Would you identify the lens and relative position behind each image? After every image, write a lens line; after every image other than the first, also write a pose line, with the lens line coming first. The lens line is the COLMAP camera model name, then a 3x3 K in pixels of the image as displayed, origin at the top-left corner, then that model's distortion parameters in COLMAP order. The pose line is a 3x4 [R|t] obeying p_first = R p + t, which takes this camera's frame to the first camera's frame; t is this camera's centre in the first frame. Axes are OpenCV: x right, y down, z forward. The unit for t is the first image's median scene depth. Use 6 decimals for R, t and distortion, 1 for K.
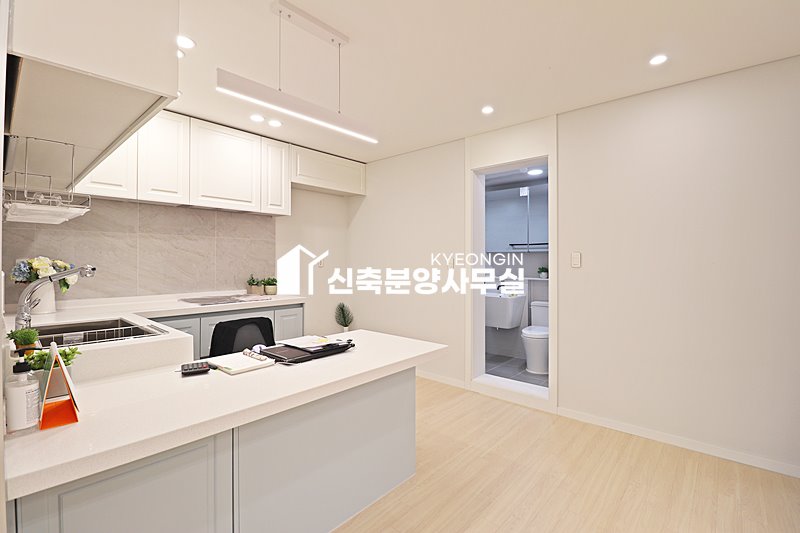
lens RADIAL K [[367.3, 0, 396.4], [0, 367.3, 258.8], [0, 0, 1]] dist [-0.002308, -0.011236]
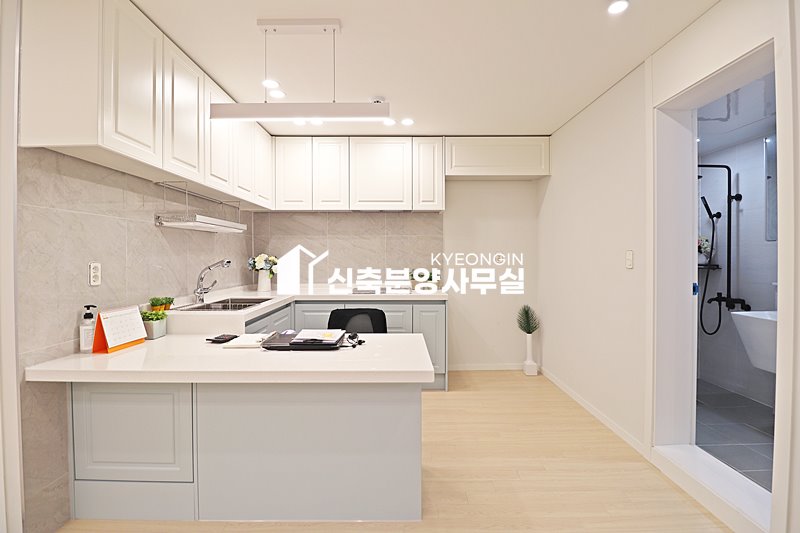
lens RADIAL K [[367.3, 0, 396.4], [0, 367.3, 258.8], [0, 0, 1]] dist [-0.002308, -0.011236]
pose [[0.667523, 0.001438, -0.744588, 0.403016], [0.006685, 0.999946, 0.007924, 0.004226], [0.744559, -0.010267, 0.667478, 0.284869]]
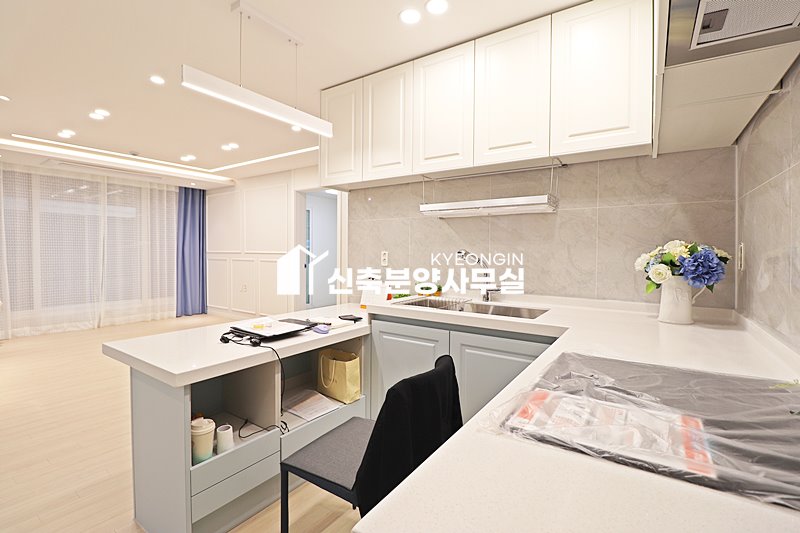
lens RADIAL K [[370.0, 0, 397.5], [0, 370.0, 258.7], [0, 0, 1]] dist [-0.000363, -0.013666]
pose [[-0.991799, -0.006402, -0.127649, -0.263945], [-0.008309, 0.999862, 0.014408, 0.017122], [0.127540, 0.015351, -0.991715, 1.203700]]
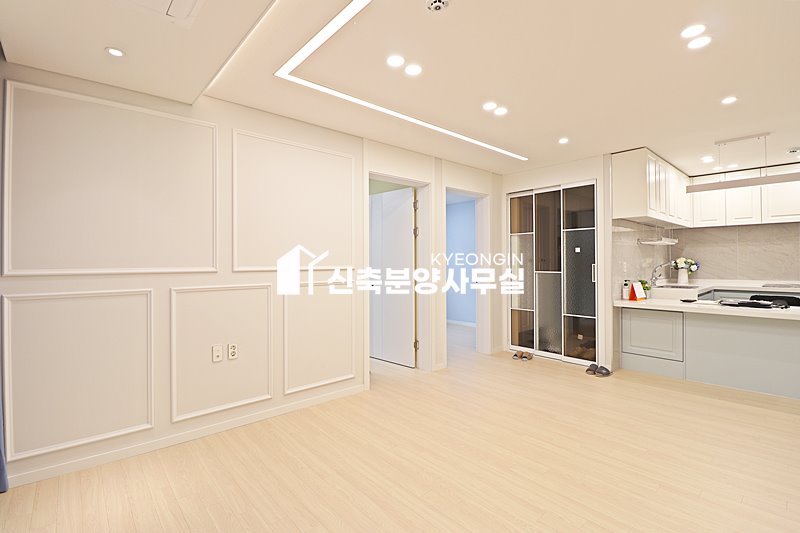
lens RADIAL K [[372.7, 0, 395.7], [0, 372.7, 259.0], [0, 0, 1]] dist [0.002420, -0.014844]
pose [[-0.114151, -0.010374, -0.993409, 1.103057], [0.010179, 0.999881, -0.011611, 0.007375], [0.993411, -0.011437, -0.114032, -0.362327]]
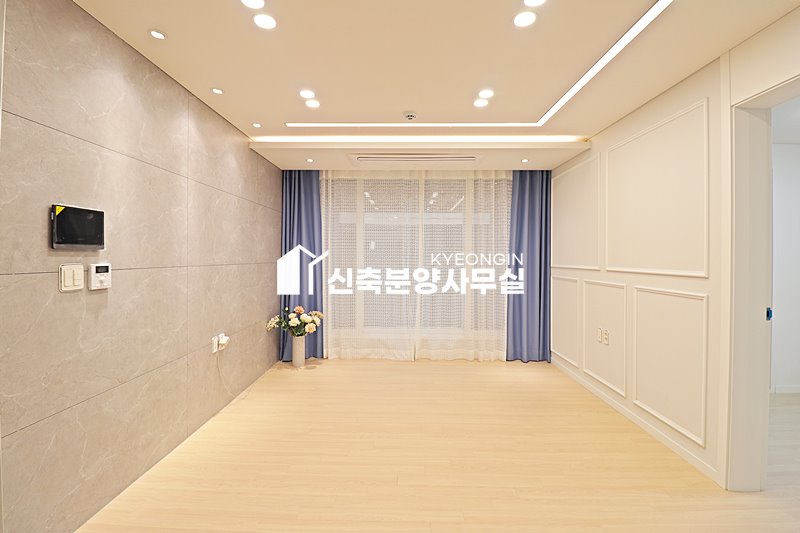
lens RADIAL K [[370.0, 0, 397.5], [0, 370.0, 258.7], [0, 0, 1]] dist [-0.000363, -0.013666]
pose [[-0.657221, -0.008359, 0.753651, -0.100797], [-0.009500, 0.999951, 0.002806, -0.008585], [-0.753638, -0.005316, -0.657268, 0.267268]]
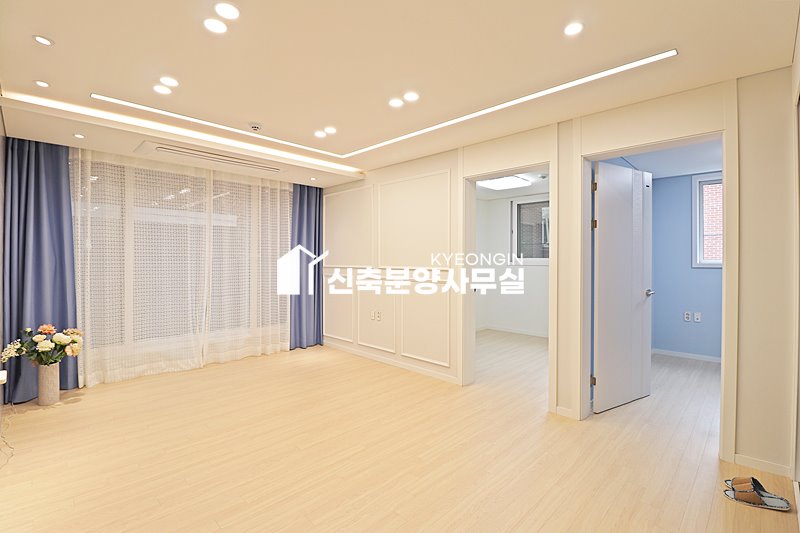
lens RADIAL K [[367.3, 0, 396.4], [0, 367.3, 258.8], [0, 0, 1]] dist [-0.002308, -0.011236]
pose [[-0.998884, -0.004594, 0.047017, 0.150610], [-0.004988, 0.999953, -0.008280, -0.004262], [-0.046977, -0.008505, -0.998860, 0.597384]]
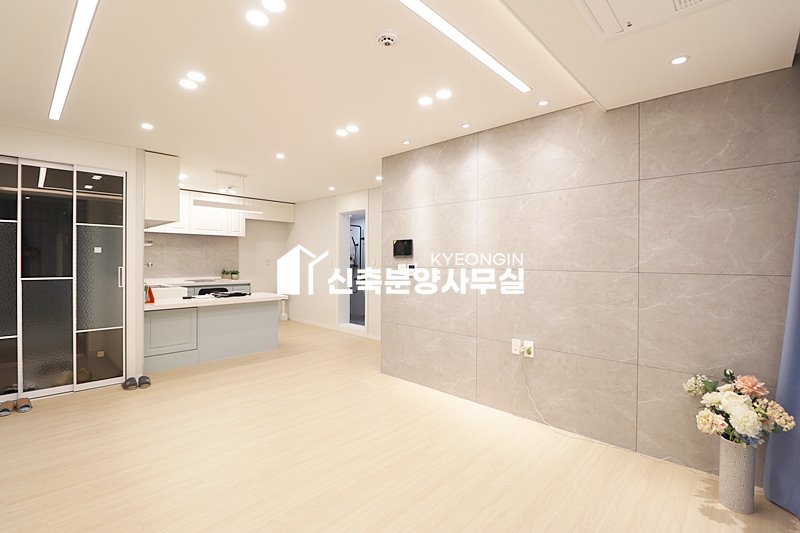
lens RADIAL K [[370.0, 0, 397.5], [0, 370.0, 258.7], [0, 0, 1]] dist [-0.000363, -0.013666]
pose [[0.999498, 0.003951, -0.031430, 0.611220], [-0.003903, 0.999991, 0.001588, -0.013991], [0.031436, -0.001465, 0.999505, -0.951075]]
